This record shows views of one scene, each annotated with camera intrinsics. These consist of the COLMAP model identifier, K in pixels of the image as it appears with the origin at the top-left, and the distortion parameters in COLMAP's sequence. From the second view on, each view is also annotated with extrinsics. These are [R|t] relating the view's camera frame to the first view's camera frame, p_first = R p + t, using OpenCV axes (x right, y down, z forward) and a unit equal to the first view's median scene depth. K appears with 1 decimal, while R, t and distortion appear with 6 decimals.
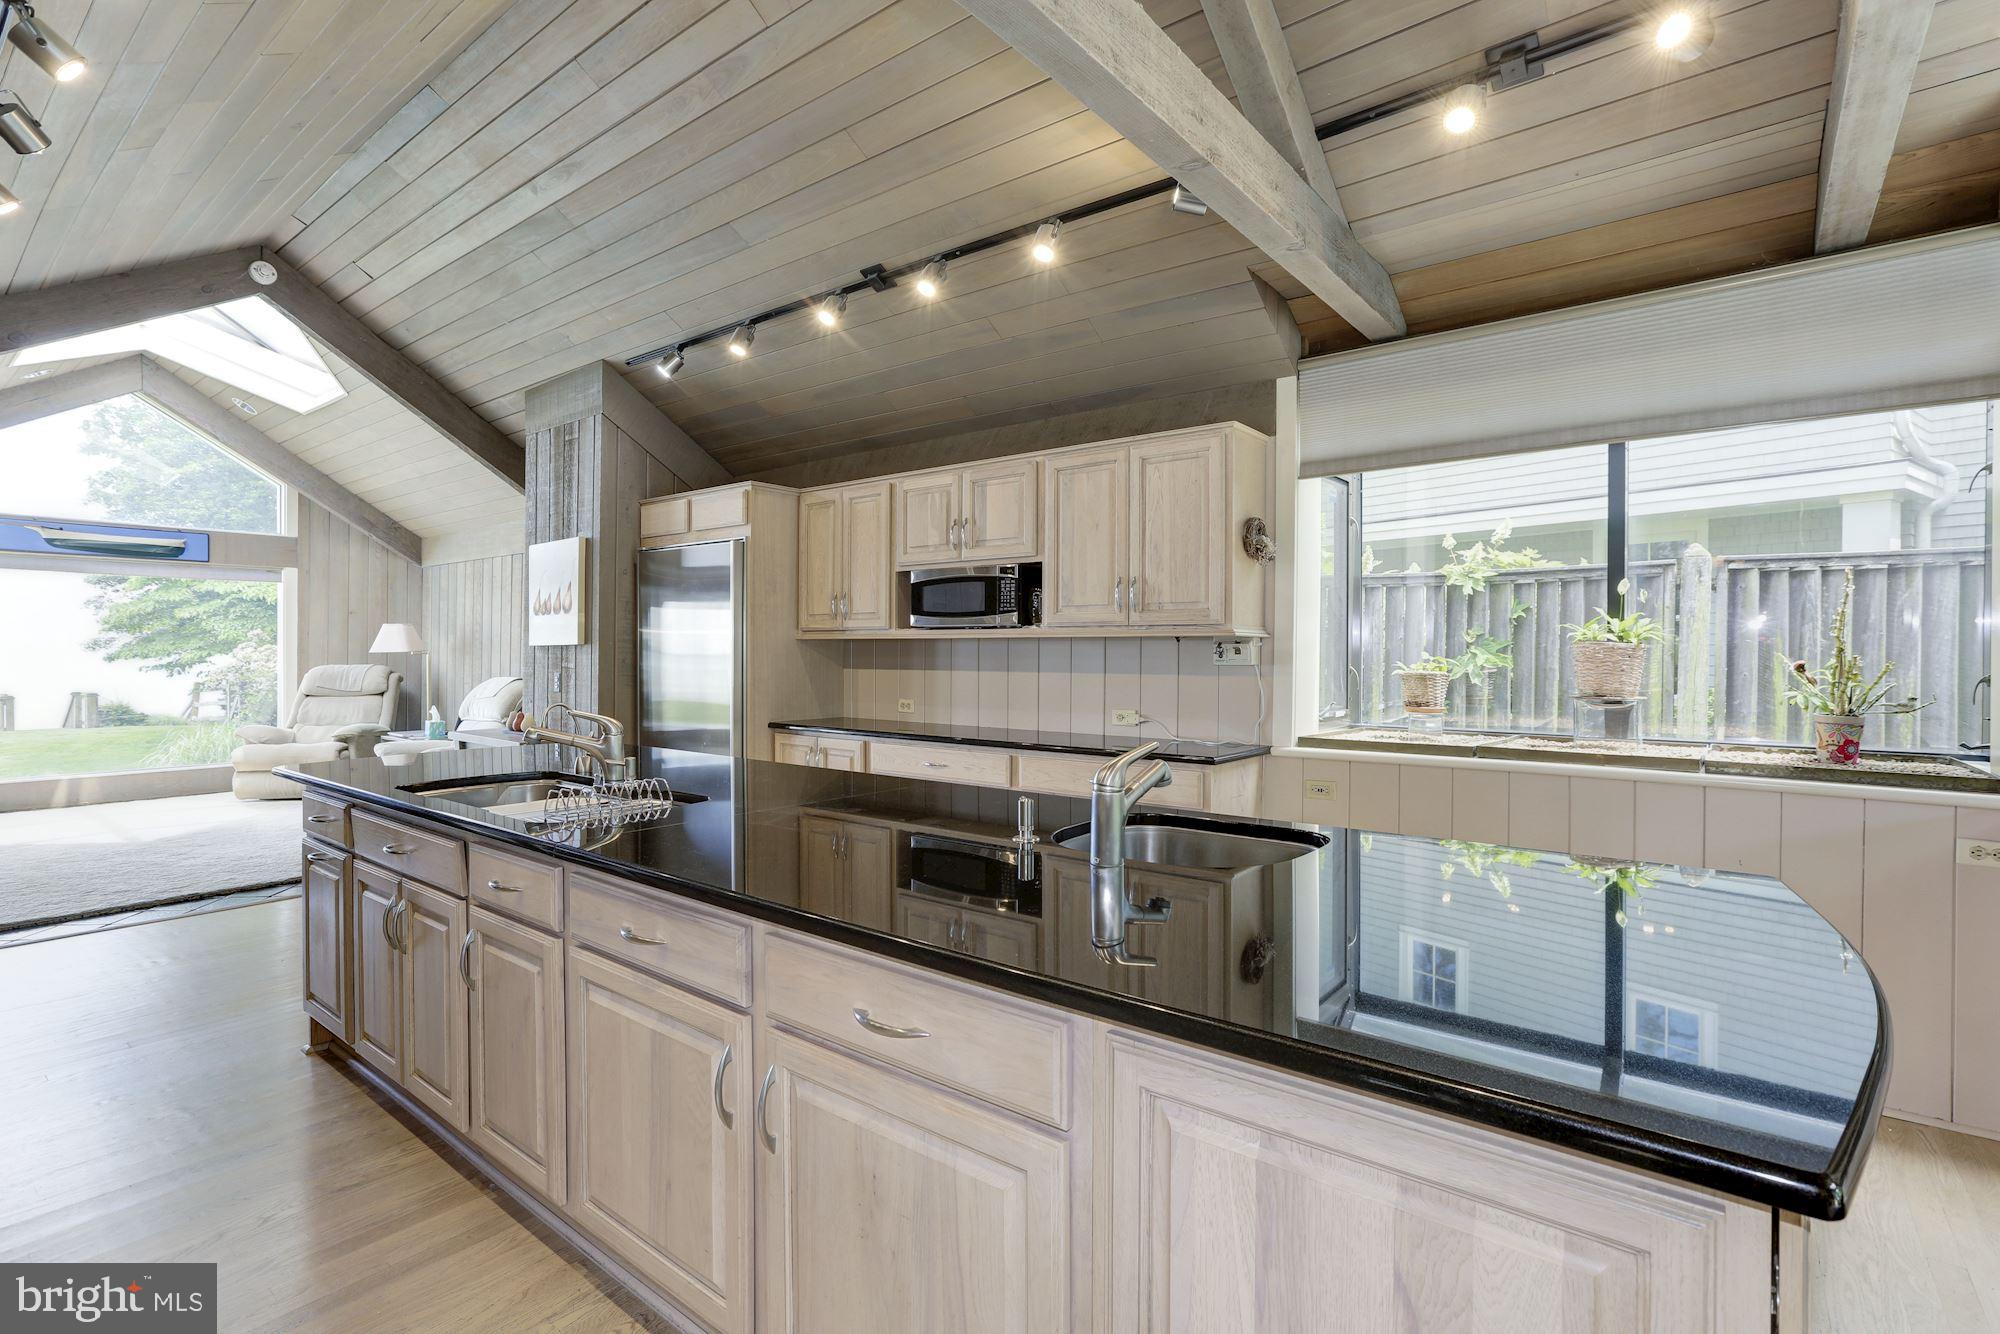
lens RADIAL K [[938.1, 0, 990.1], [0, 938.1, 657.1], [0, 0, 1]] dist [-0.013672, 0.011111]
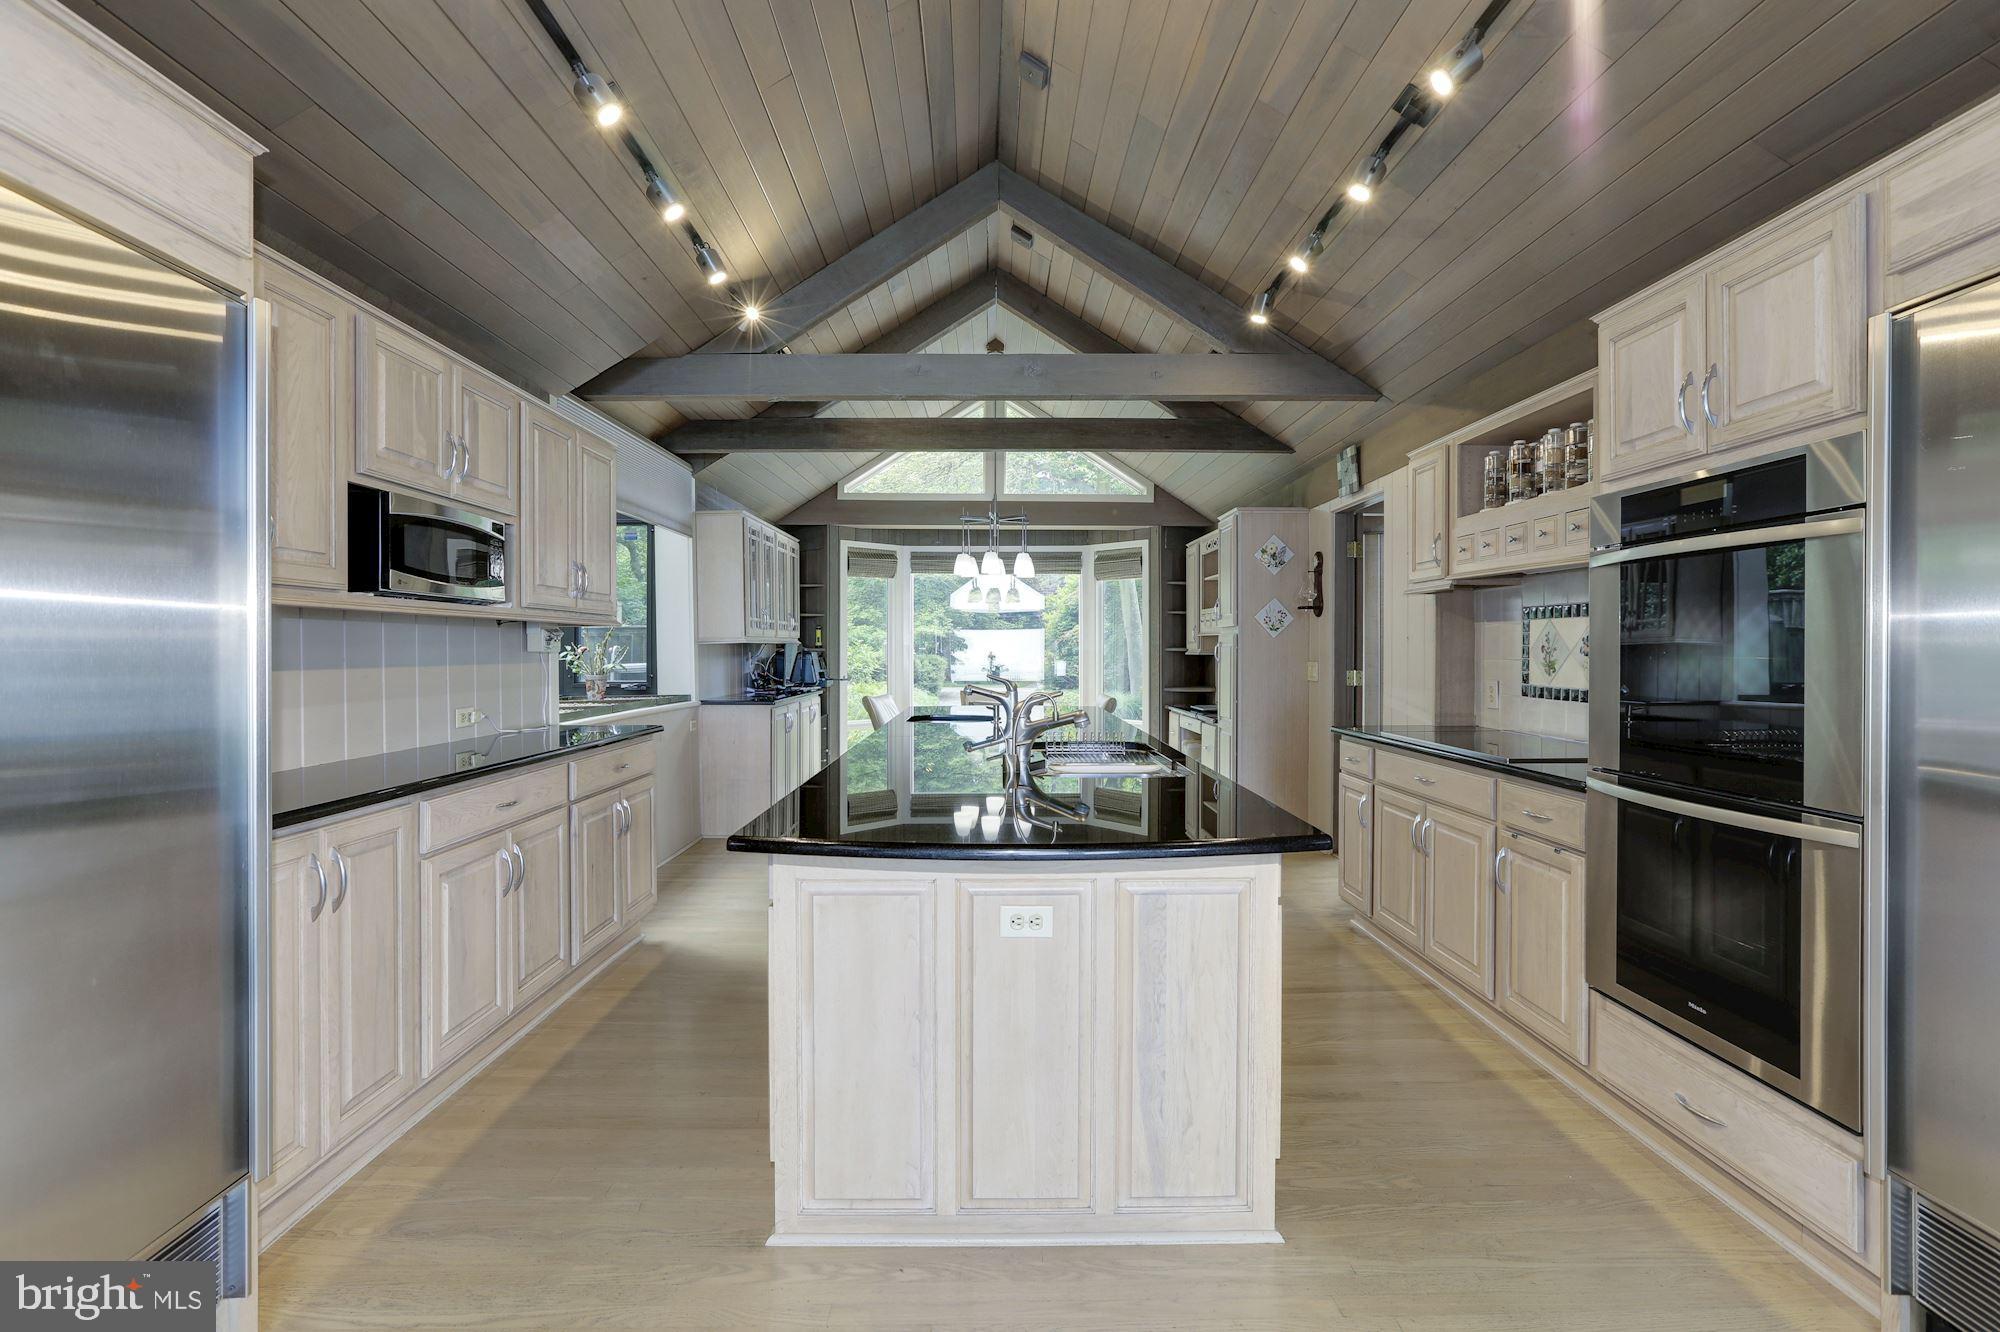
lens RADIAL K [[938.1, 0, 990.1], [0, 938.1, 656.1], [0, 0, 1]] dist [-0.013672, 0.011111]
pose [[-0.634939, -0.006738, 0.772533, -0.786183], [0.005897, 0.999891, 0.013567, 0.001759], [-0.772539, 0.013170, -0.634830, 1.137781]]
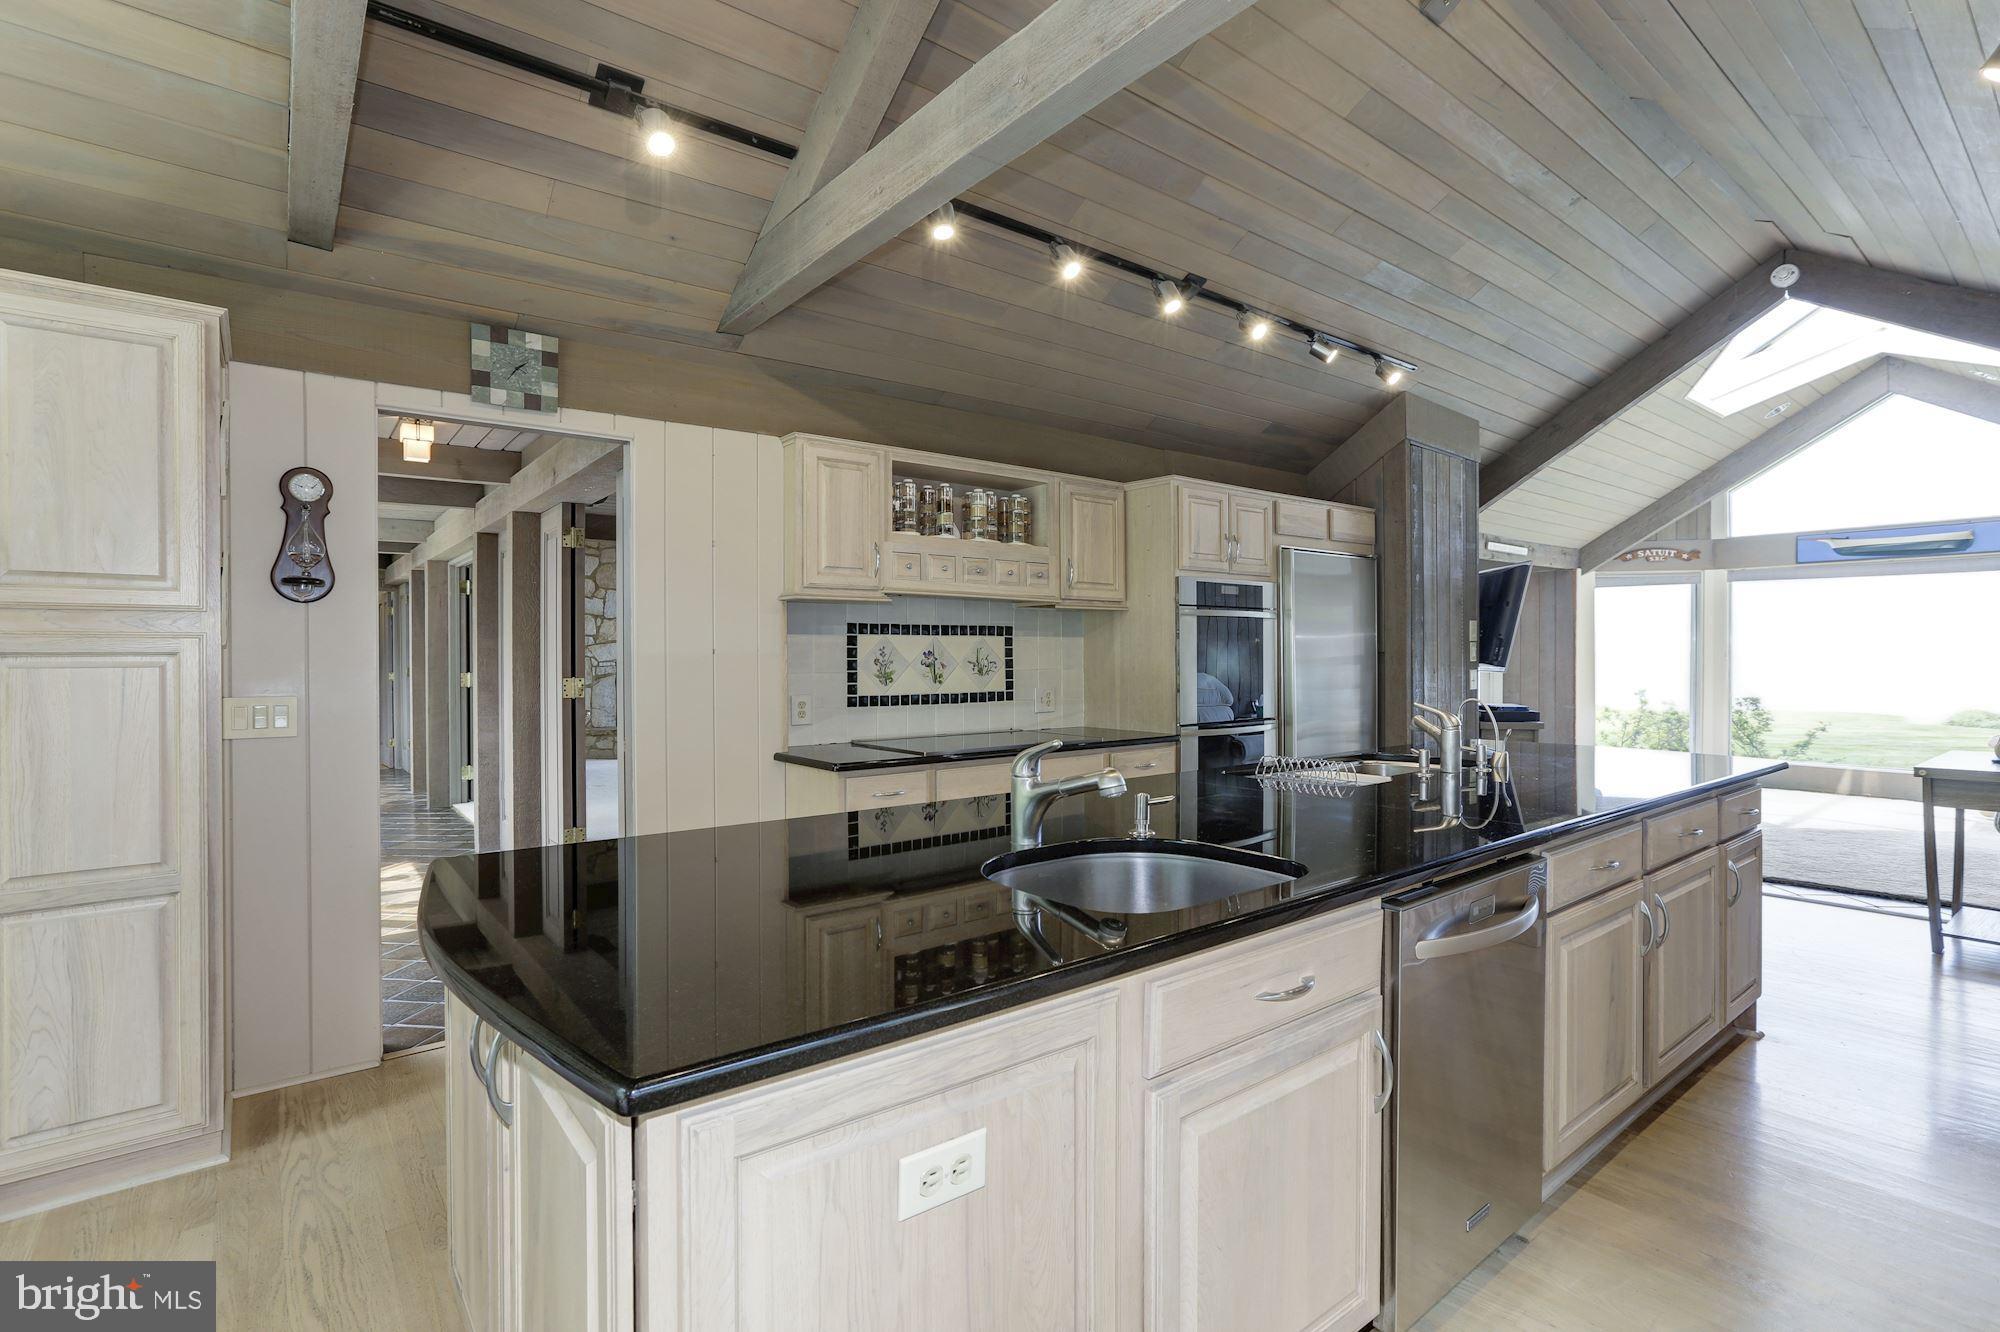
lens RADIAL K [[938.1, 0, 990.1], [0, 938.1, 656.1], [0, 0, 1]] dist [-0.013672, 0.011111]
pose [[-0.225751, 0.003258, -0.974180, 0.515696], [-0.004444, 0.999981, 0.004374, -0.000353], [0.974175, 0.005317, -0.225732, 0.502838]]
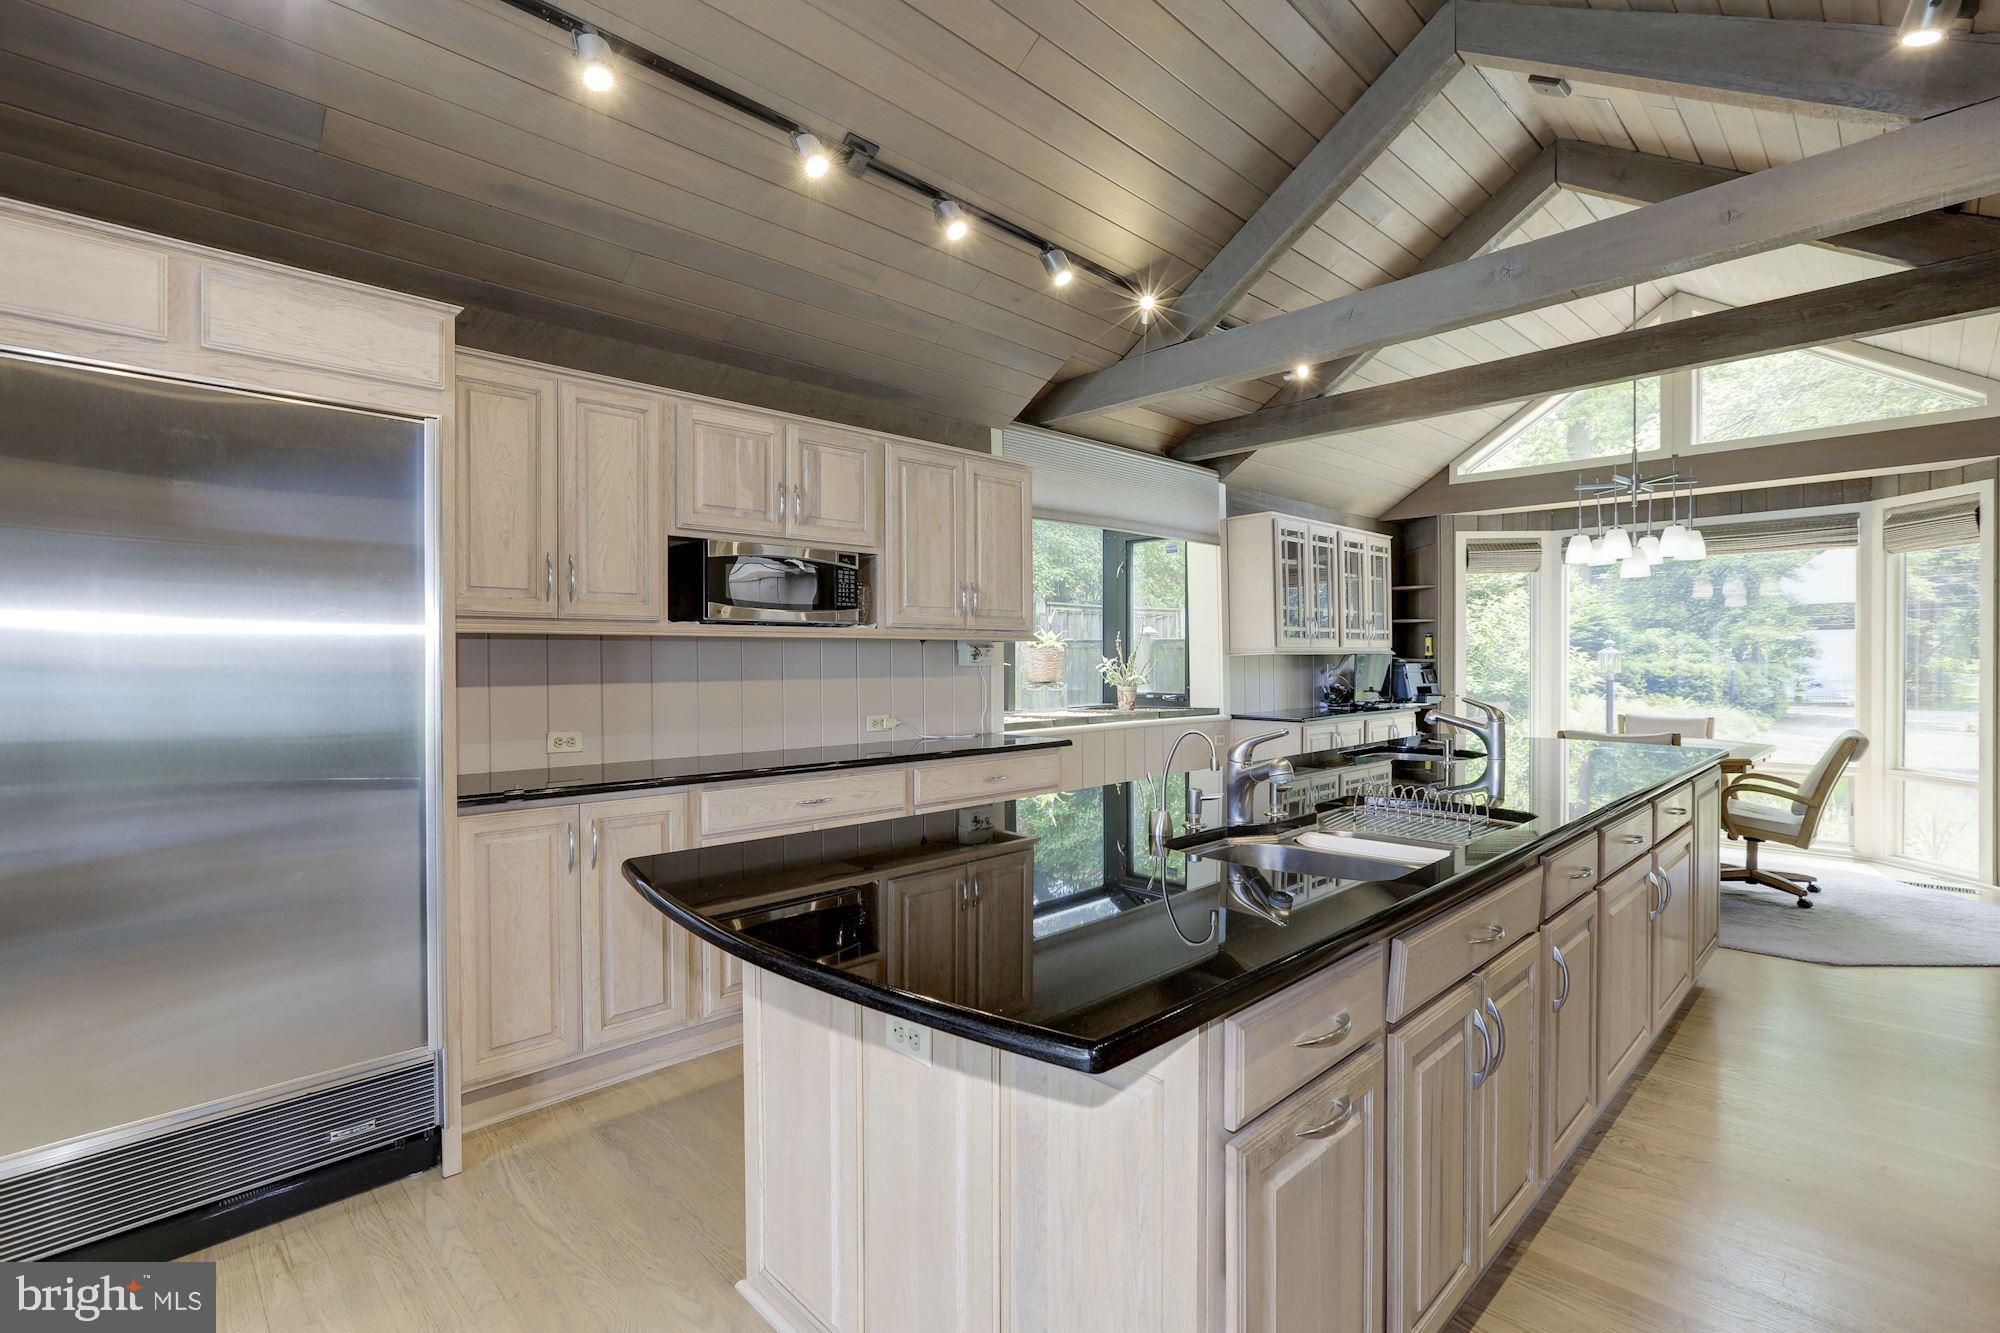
lens RADIAL K [[913.1, 0, 1020.7], [0, 913.1, 673.4], [0, 0, 1]] dist [-0.048948, 0.033250]
pose [[0.120819, -0.019430, 0.992484, -0.765009], [0.011138, 0.999772, 0.018217, -0.001711], [-0.992612, 0.008853, 0.121008, 0.725632]]
